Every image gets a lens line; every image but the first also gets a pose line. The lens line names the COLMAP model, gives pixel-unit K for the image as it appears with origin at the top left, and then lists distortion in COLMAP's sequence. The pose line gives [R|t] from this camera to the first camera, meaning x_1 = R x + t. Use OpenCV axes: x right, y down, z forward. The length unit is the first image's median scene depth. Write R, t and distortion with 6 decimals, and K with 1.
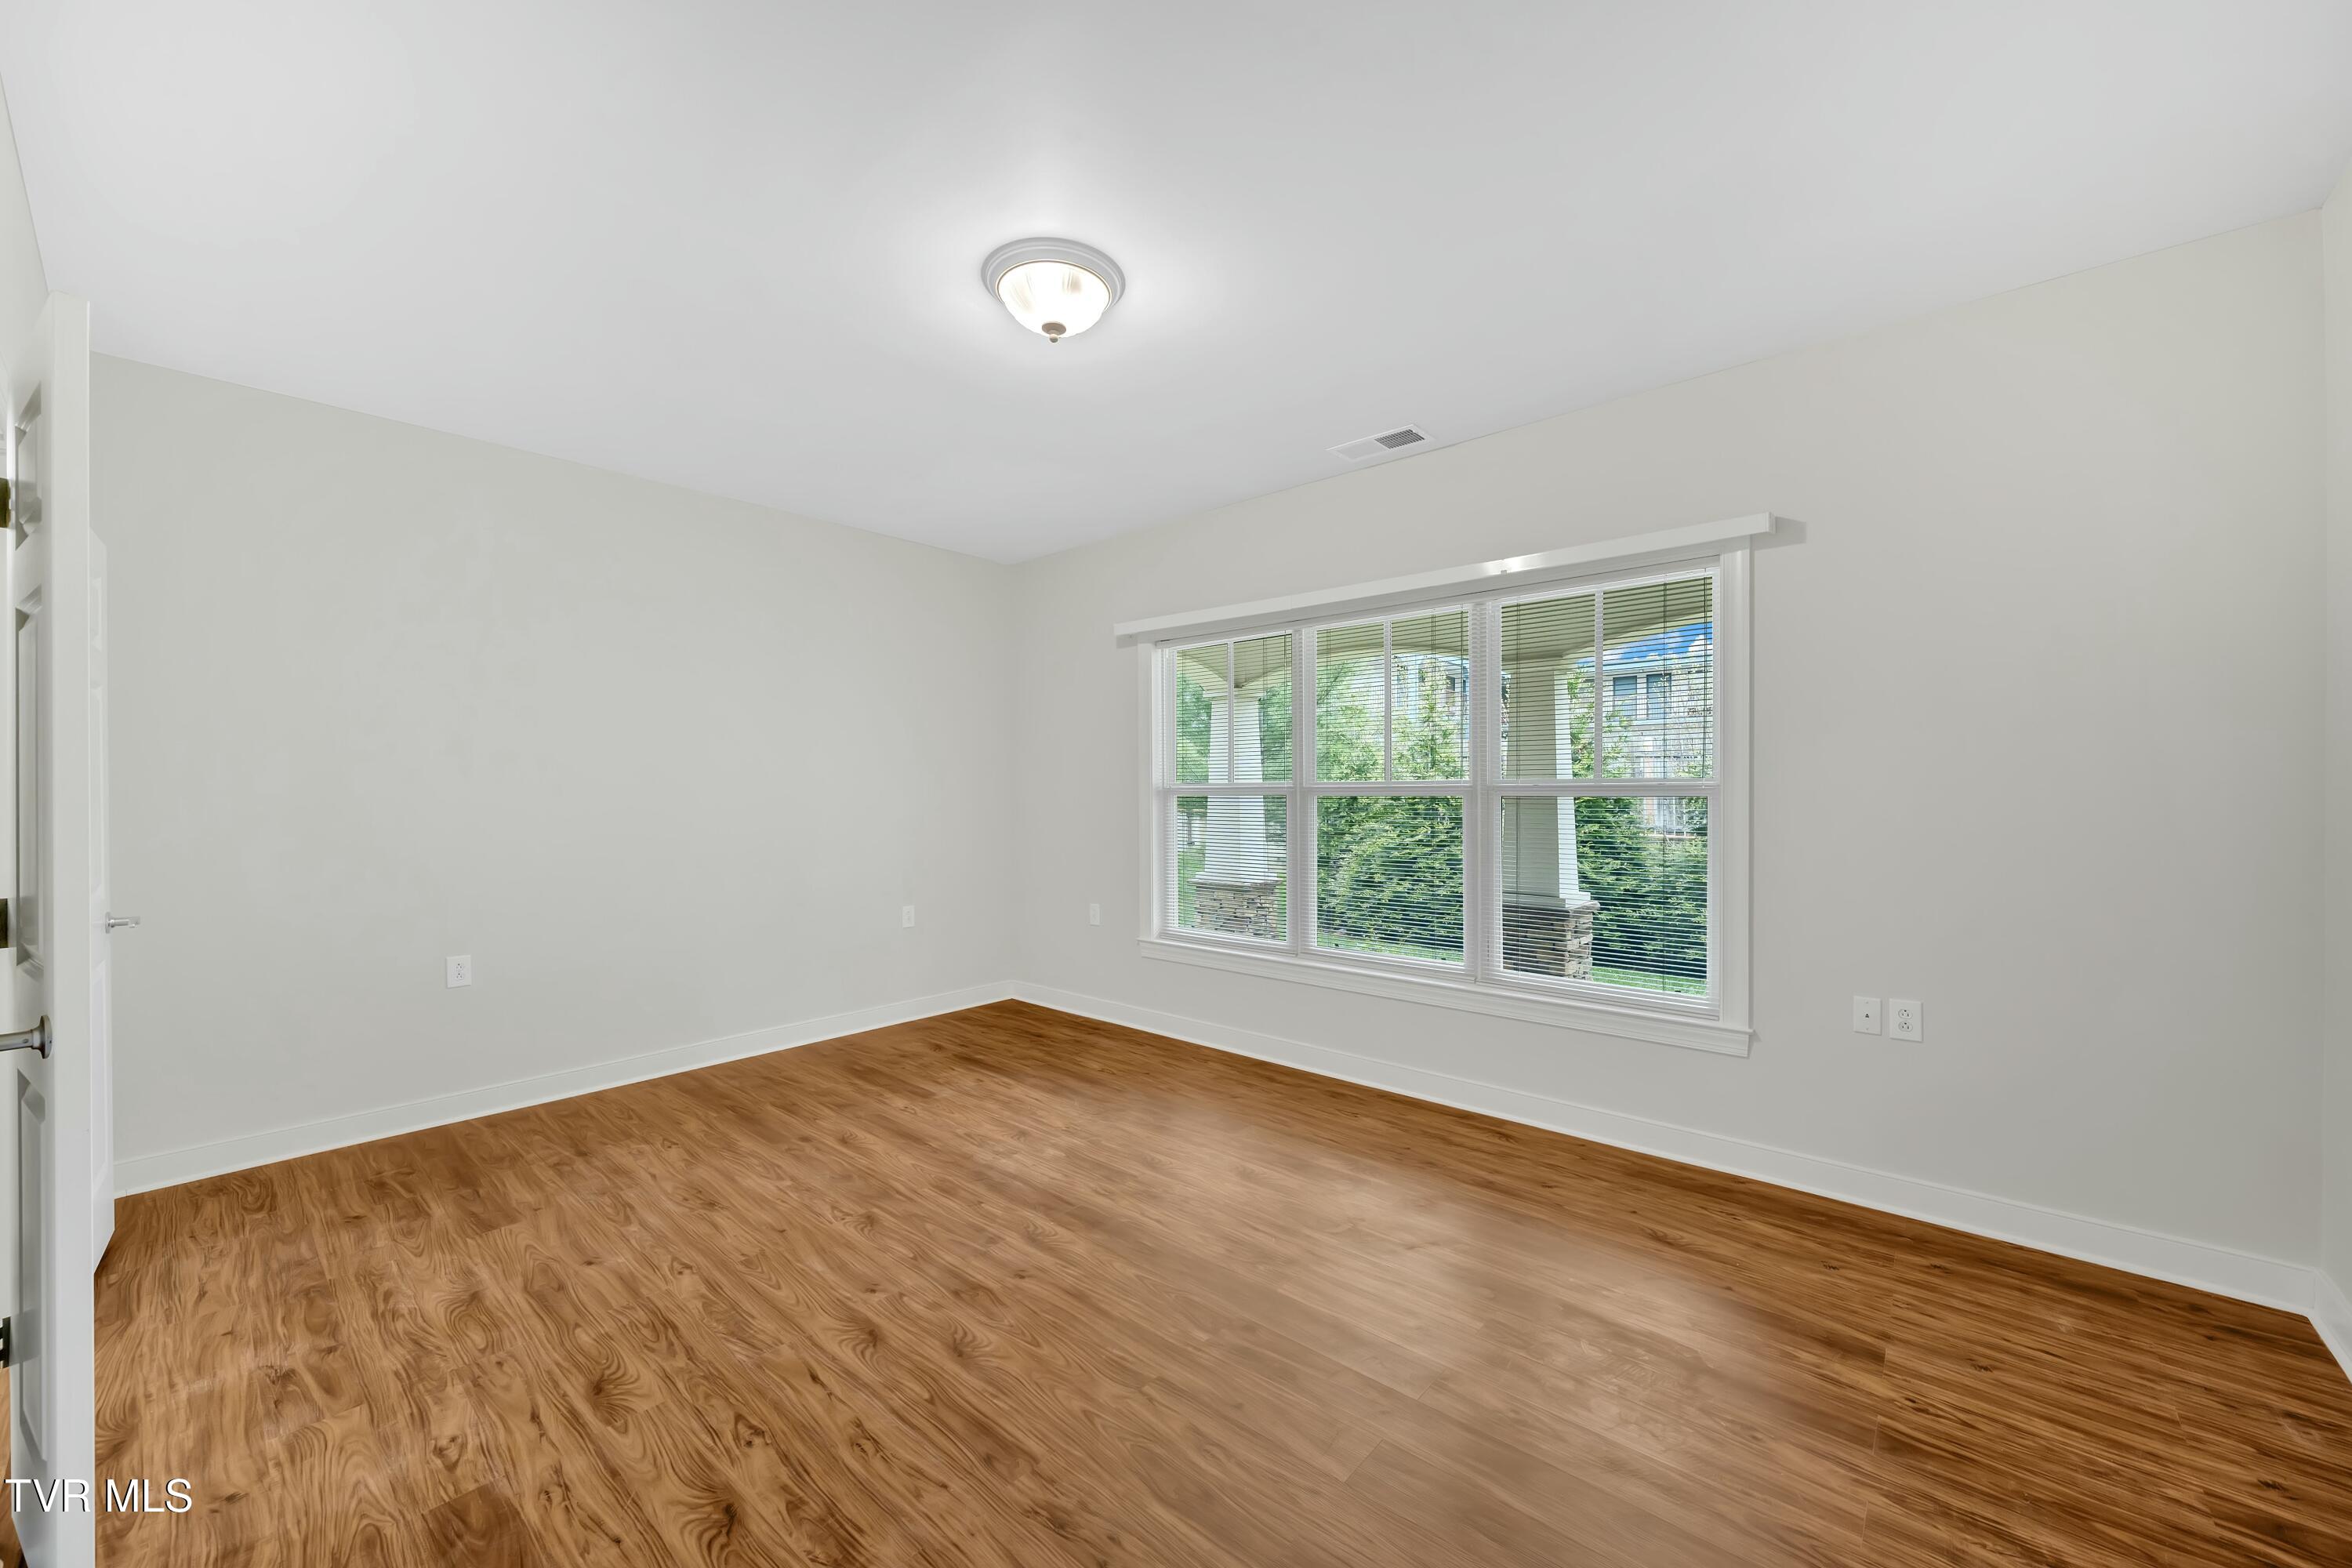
lens RADIAL K [[879.5, 0, 1170.5], [0, 879.5, 796.1], [0, 0, 1]] dist [-0.003880, -0.000267]
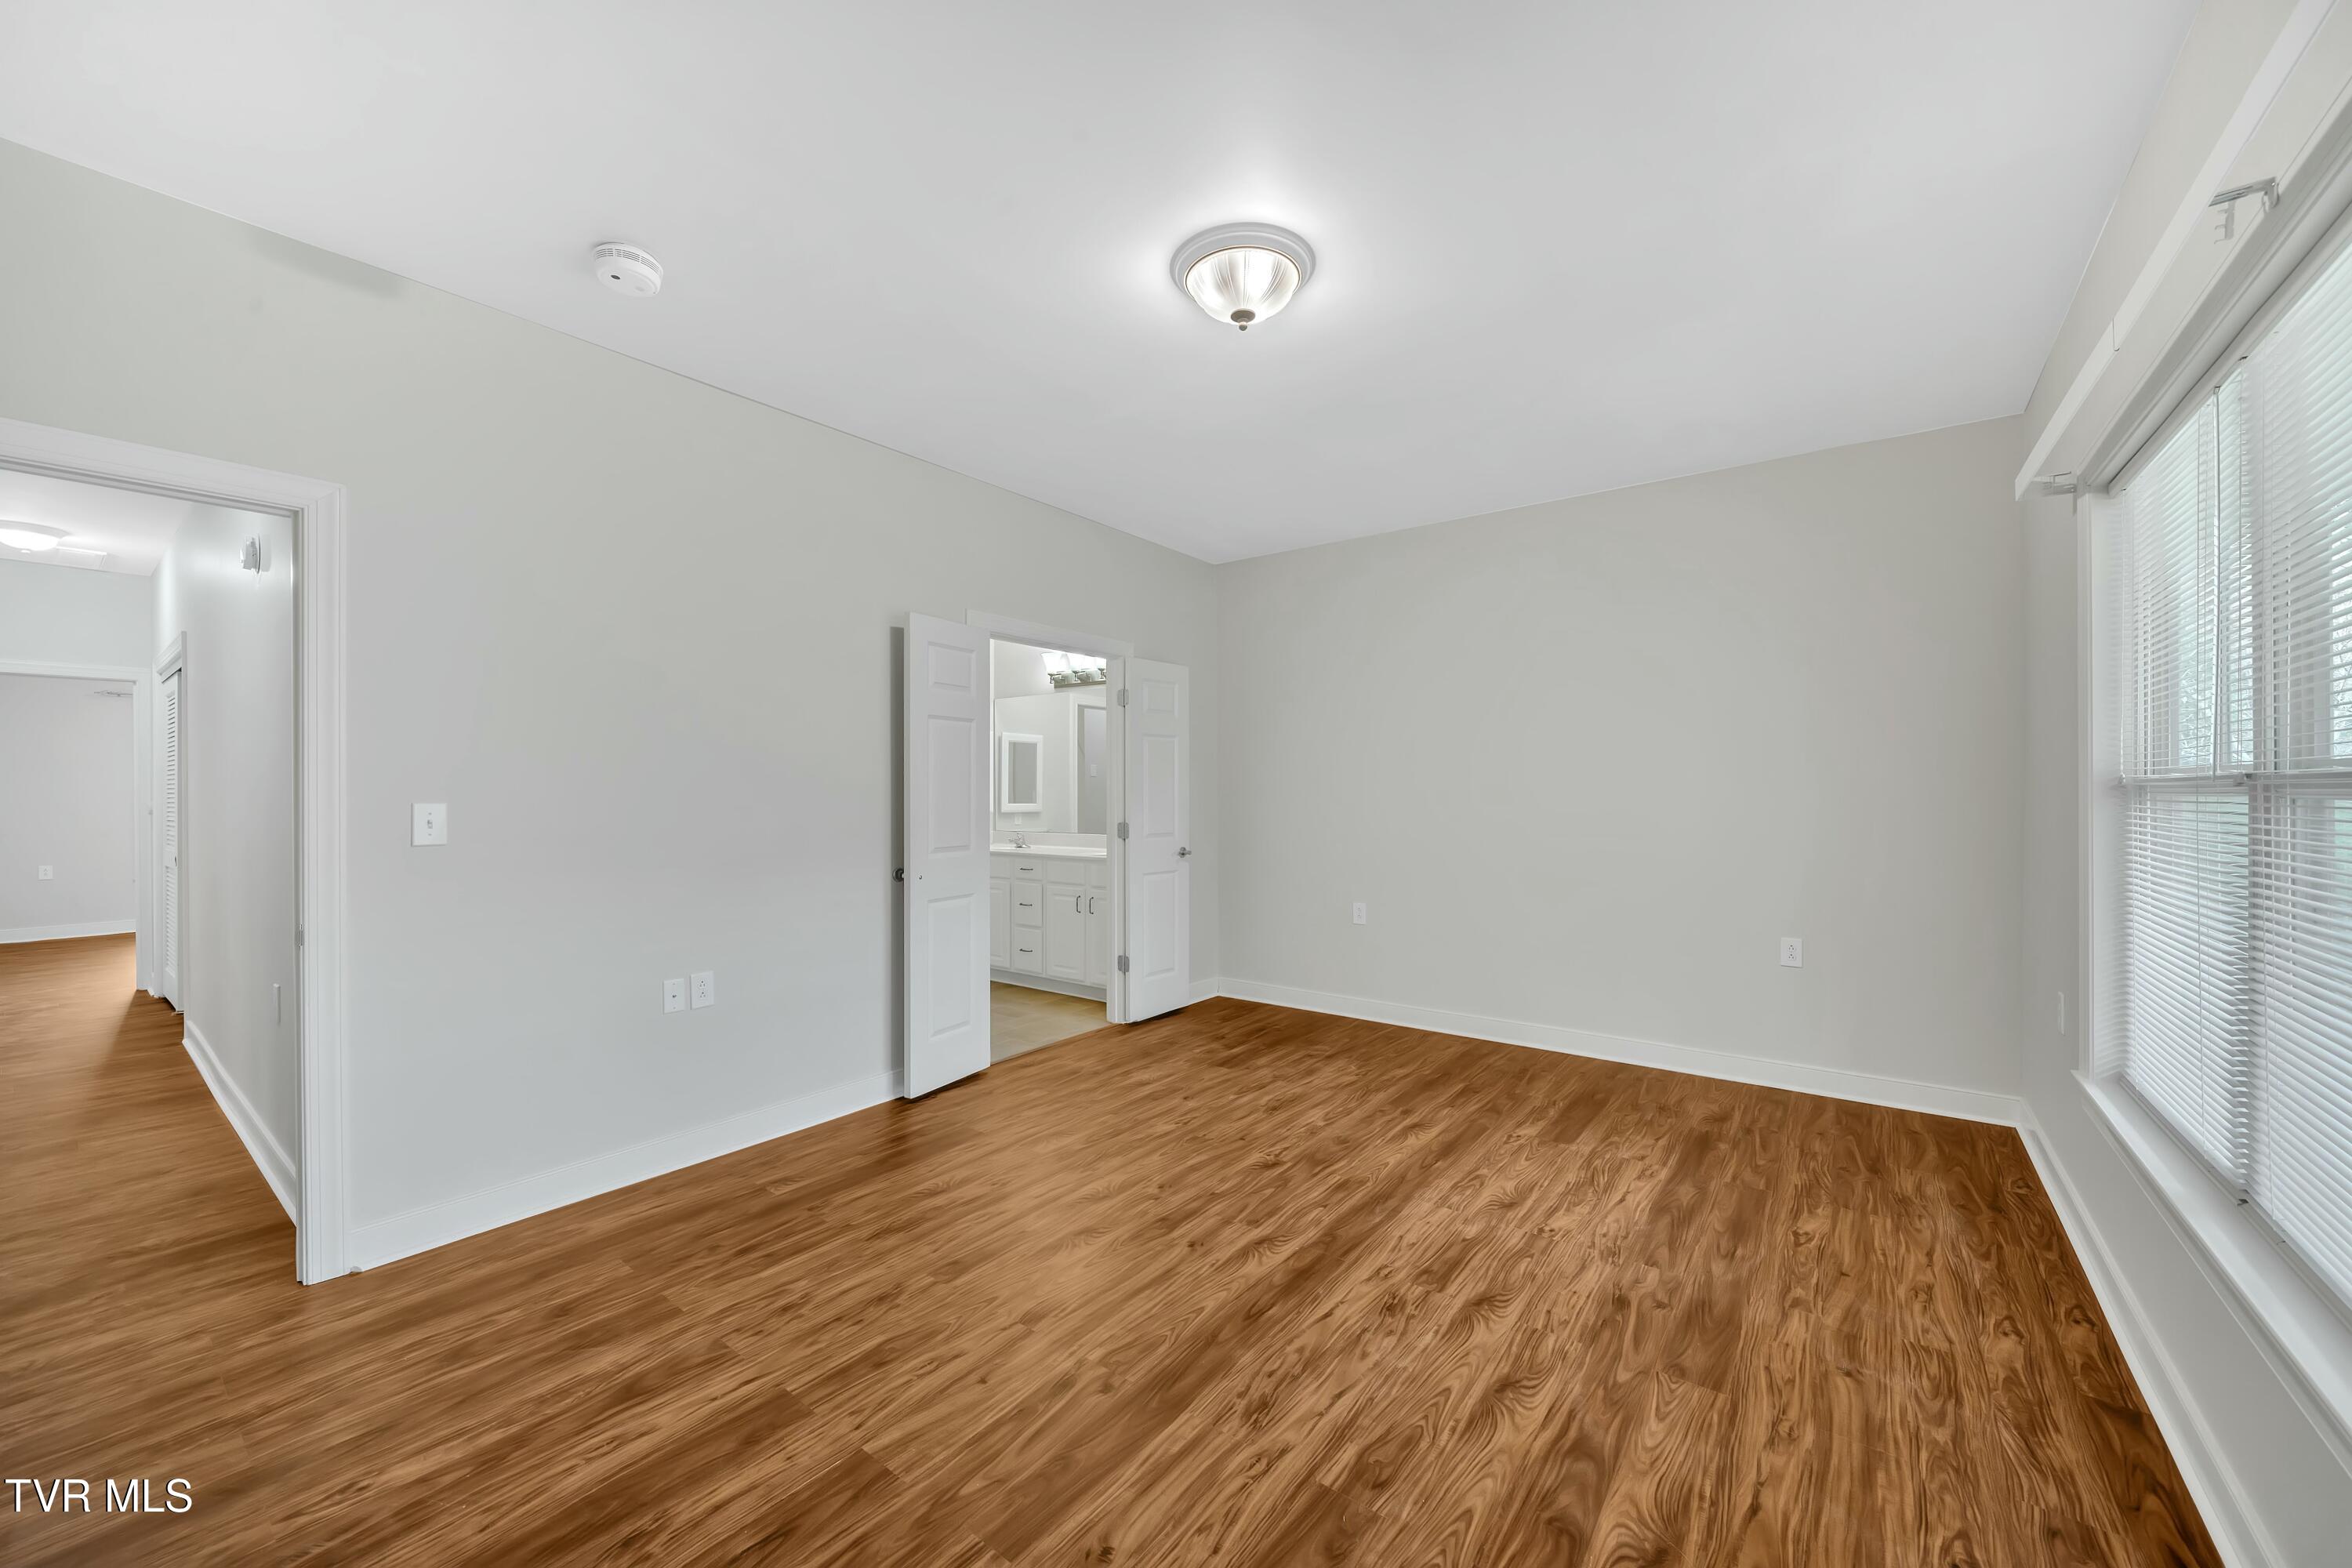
lens RADIAL K [[879.5, 0, 1162.8], [0, 879.5, 779.4], [0, 0, 1]] dist [-0.003880, -0.000267]
pose [[0.078880, -0.008293, -0.996850, 0.661131], [-0.004525, 0.999952, -0.008677, 0.000836], [0.996874, 0.005196, 0.078839, 0.664004]]
